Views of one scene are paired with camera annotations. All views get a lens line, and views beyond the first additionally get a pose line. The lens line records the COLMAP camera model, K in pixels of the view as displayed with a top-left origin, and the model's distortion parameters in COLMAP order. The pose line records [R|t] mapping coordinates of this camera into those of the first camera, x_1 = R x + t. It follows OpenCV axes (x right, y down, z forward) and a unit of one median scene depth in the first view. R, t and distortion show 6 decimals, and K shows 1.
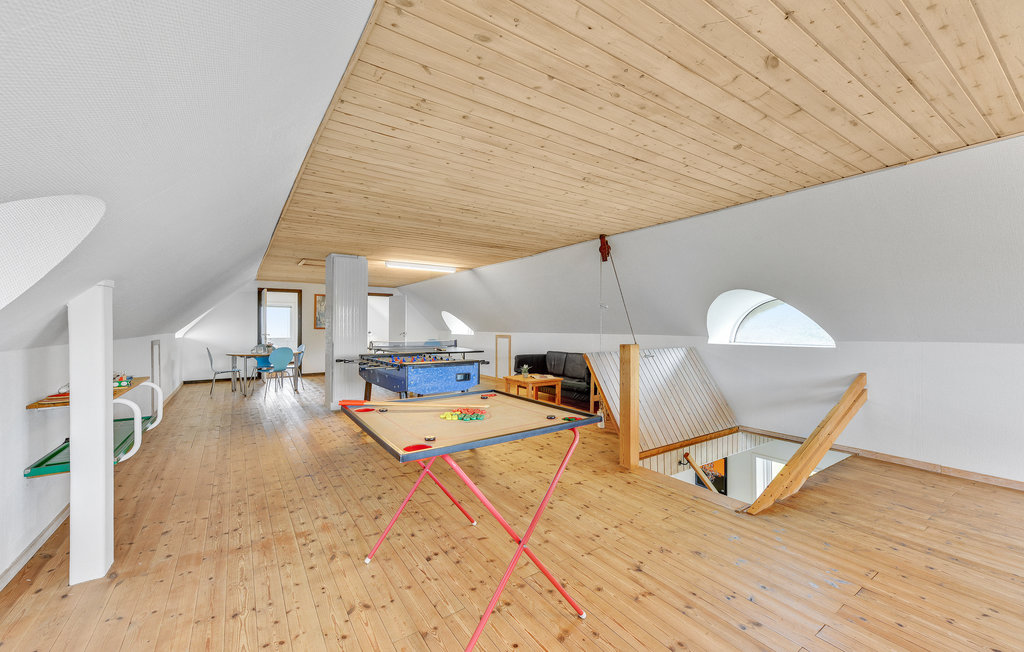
lens RADIAL K [[410.0, 0, 506.6], [0, 410.0, 326.8], [0, 0, 1]] dist [-0.000078, -0.000177]
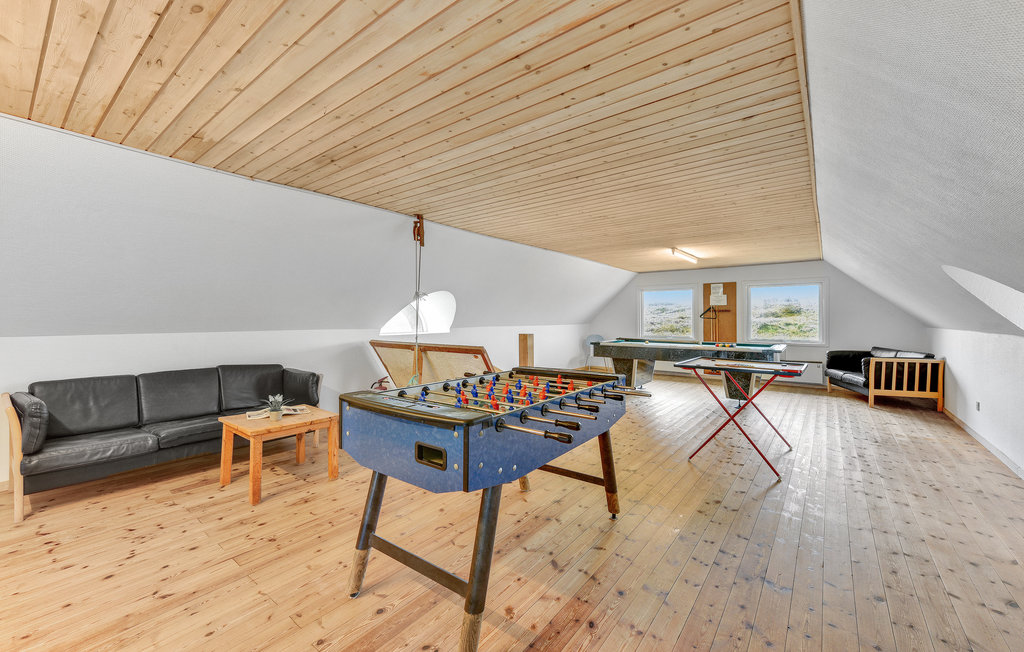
lens RADIAL K [[410.0, 0, 505.1], [0, 410.0, 323.2], [0, 0, 1]] dist [-0.000078, -0.000177]
pose [[-0.313541, -0.006718, 0.949551, -0.946873], [0.000405, 0.999974, 0.007209, -0.000323], [-0.949574, 0.002645, -0.313531, 1.590249]]
